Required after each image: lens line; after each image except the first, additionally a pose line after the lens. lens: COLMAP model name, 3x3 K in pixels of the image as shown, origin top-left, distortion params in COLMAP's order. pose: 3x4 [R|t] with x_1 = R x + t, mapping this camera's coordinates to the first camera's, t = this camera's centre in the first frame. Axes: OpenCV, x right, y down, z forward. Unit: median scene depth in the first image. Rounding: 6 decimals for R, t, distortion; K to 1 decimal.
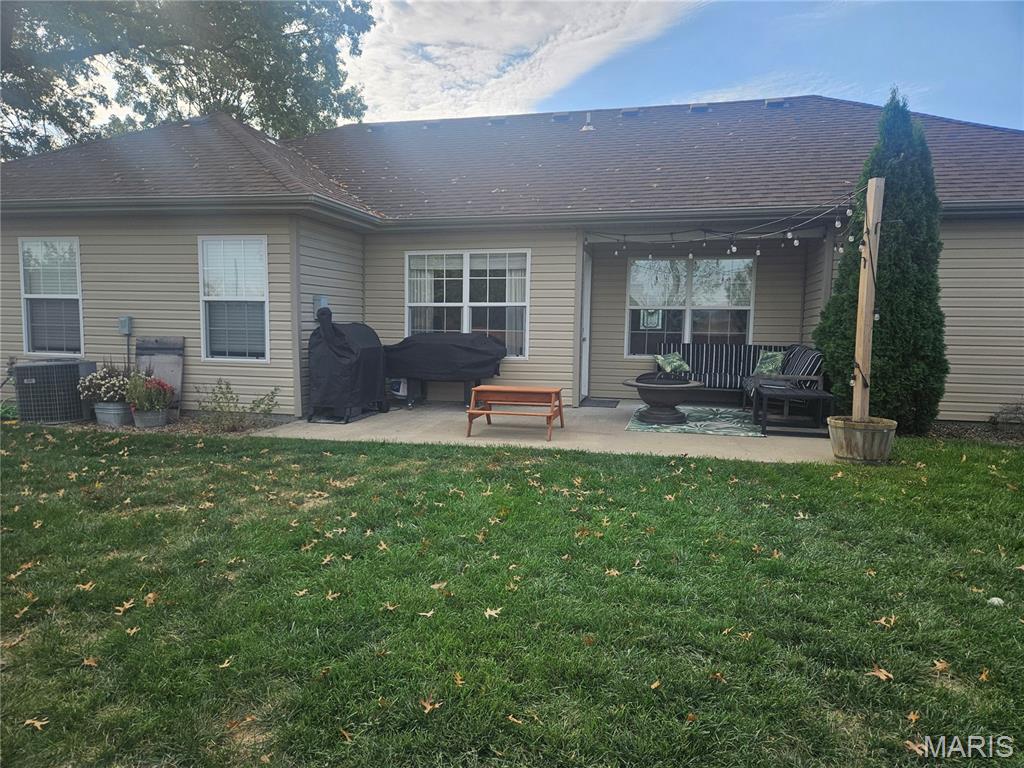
lens RADIAL K [[687.2, 0, 512.0], [0, 687.2, 384.0], [0, 0, 1]] dist [0.089422, -0.074872]
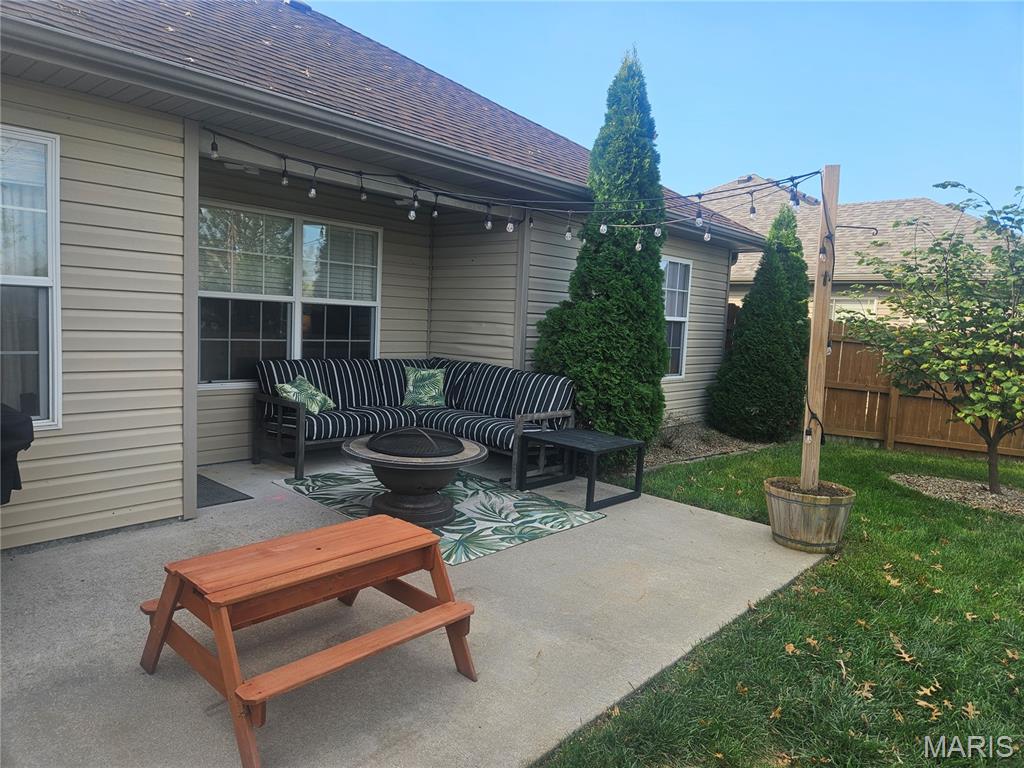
lens RADIAL K [[683.0, 0, 506.9], [0, 683.0, 376.5], [0, 0, 1]] dist [0.089809, -0.071771]
pose [[0.488038, -0.068225, 0.870152, -0.270178], [0.033039, 0.997670, 0.059693, -0.109441], [-0.872197, -0.000384, 0.489155, 0.819705]]
